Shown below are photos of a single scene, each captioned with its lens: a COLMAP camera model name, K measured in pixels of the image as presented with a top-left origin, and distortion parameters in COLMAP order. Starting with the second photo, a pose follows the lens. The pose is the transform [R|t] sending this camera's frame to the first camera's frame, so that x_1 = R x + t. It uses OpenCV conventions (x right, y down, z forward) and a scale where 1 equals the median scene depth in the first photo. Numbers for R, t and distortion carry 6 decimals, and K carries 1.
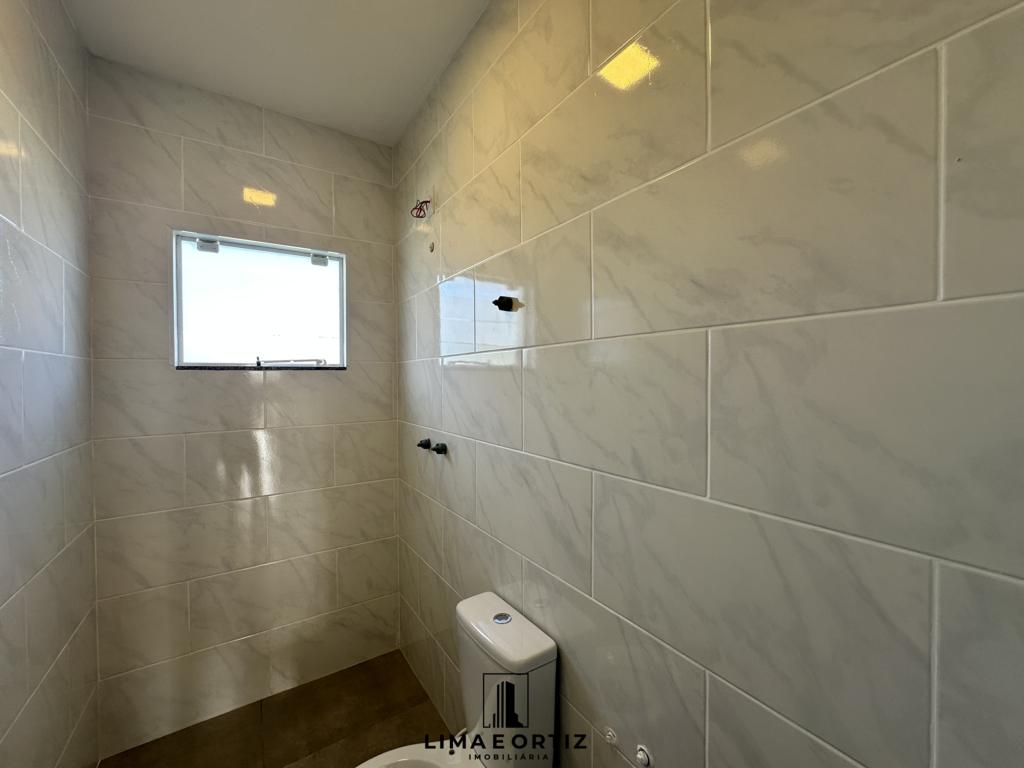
lens RADIAL K [[407.8, 0, 529.4], [0, 407.8, 378.0], [0, 0, 1]] dist [-0.004713, 0.001551]
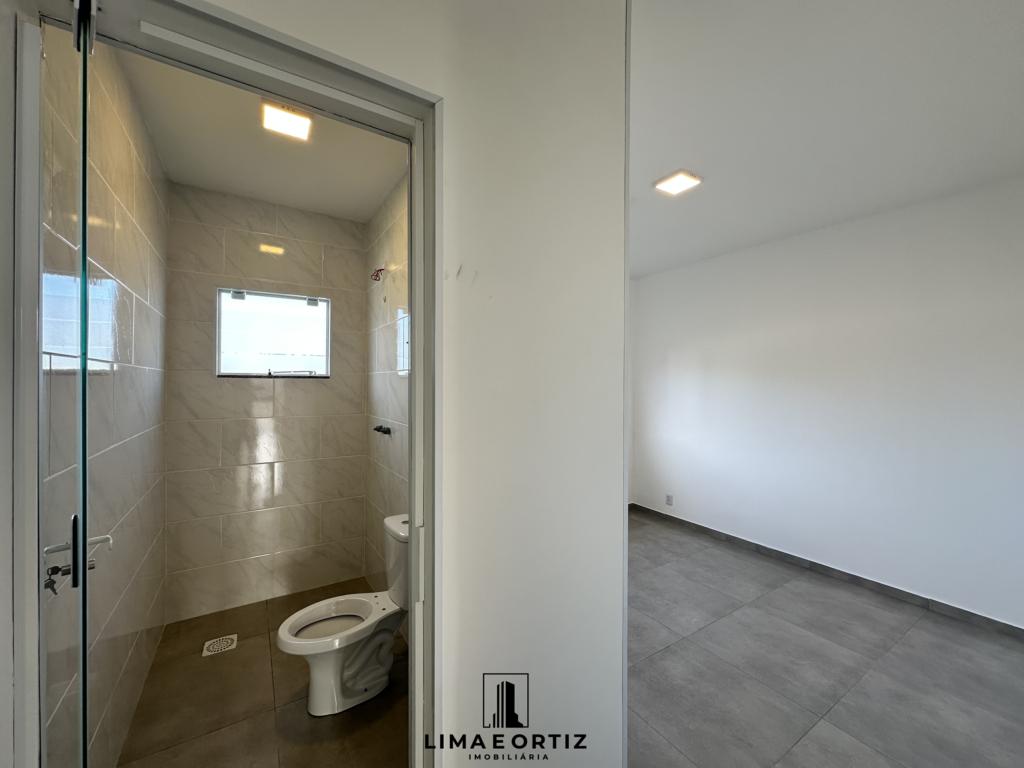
lens RADIAL K [[407.8, 0, 530.0], [0, 407.8, 378.8], [0, 0, 1]] dist [-0.004713, 0.001551]
pose [[0.999886, 0.013134, -0.007431, 0.287595], [-0.013236, 0.999817, -0.013821, -0.007730], [0.007248, 0.013918, 0.999877, -0.465249]]
